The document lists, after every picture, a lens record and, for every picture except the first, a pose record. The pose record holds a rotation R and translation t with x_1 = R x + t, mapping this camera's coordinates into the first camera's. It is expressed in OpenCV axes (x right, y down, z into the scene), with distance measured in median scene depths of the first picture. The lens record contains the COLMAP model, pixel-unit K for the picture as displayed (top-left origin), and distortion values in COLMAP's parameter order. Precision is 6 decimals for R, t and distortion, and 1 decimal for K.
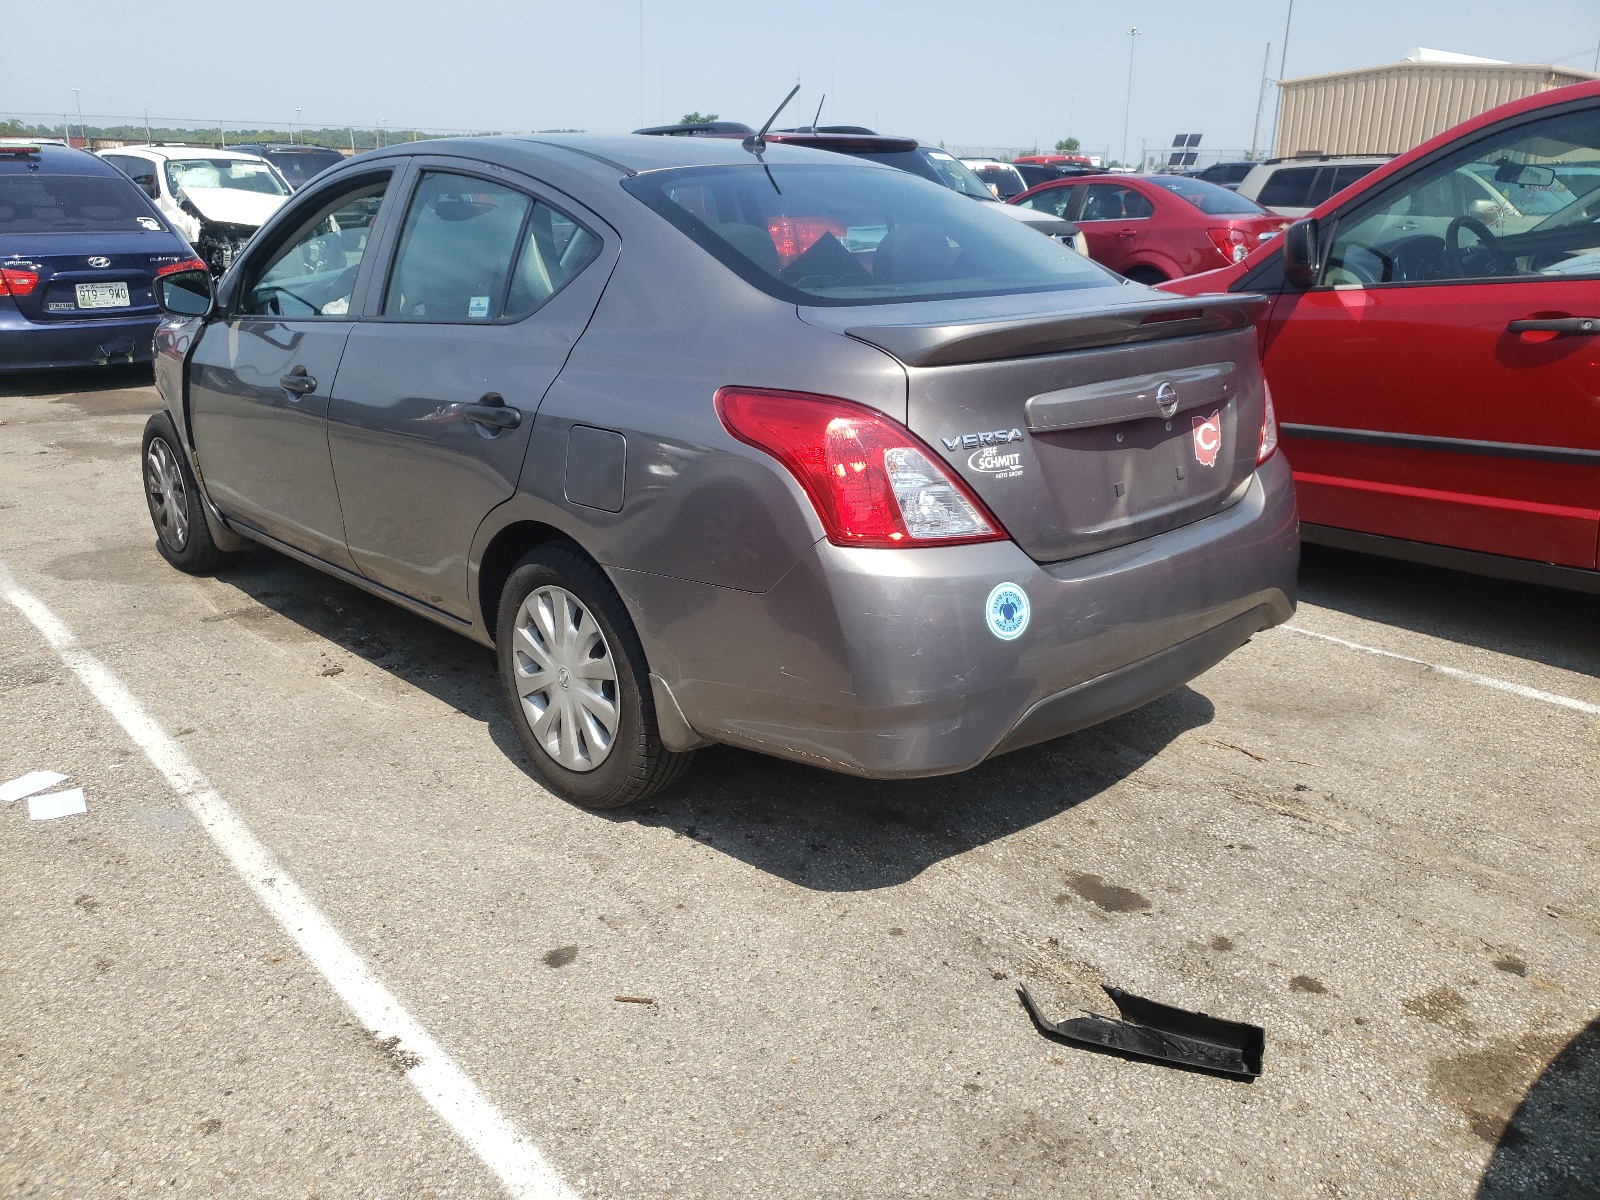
lens RADIAL K [[1249.1, 0, 810.6], [0, 1249.1, 591.8], [0, 0, 1]] dist [-0.003001, 0.012601]
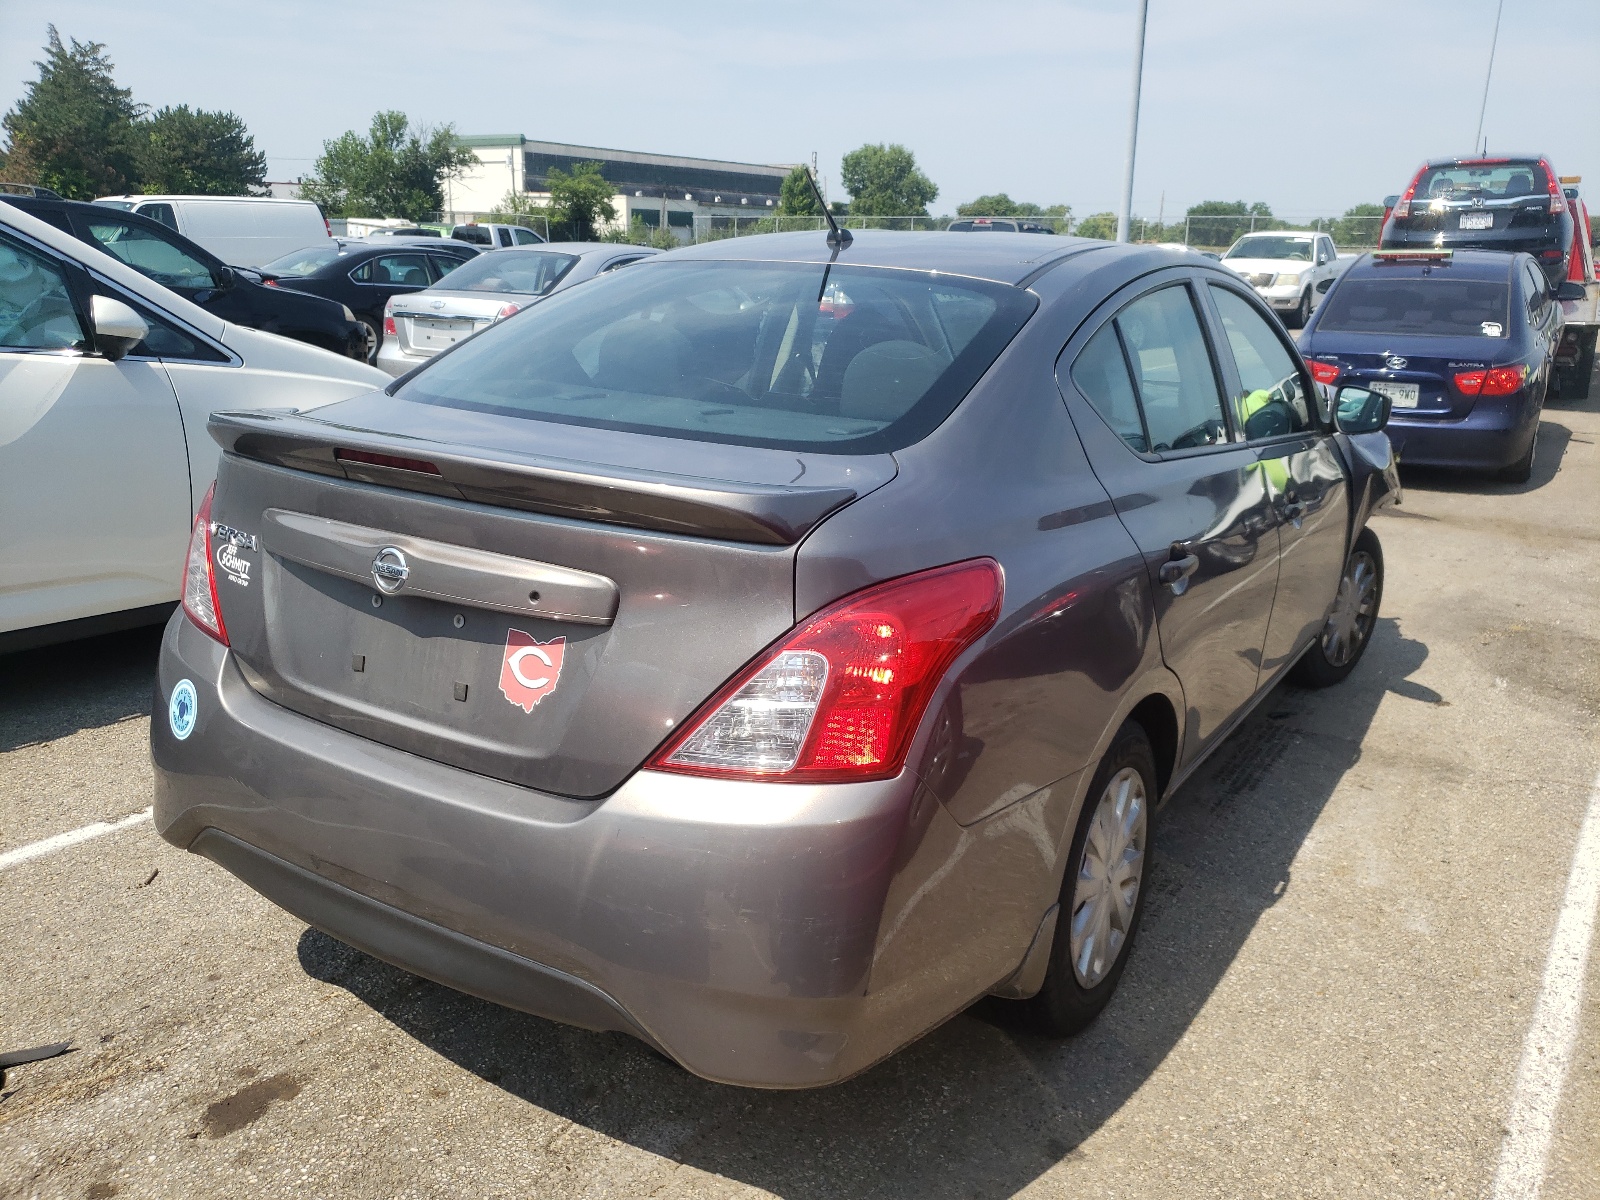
lens RADIAL K [[1249.1, 0, 807.5], [0, 1249.1, 613.4], [0, 0, 1]] dist [-0.003001, 0.012601]
pose [[0.270419, 0.269312, -0.924308, 0.986976], [-0.326862, 0.928733, 0.174974, -0.322597], [0.905558, 0.254805, 0.339175, 0.929782]]
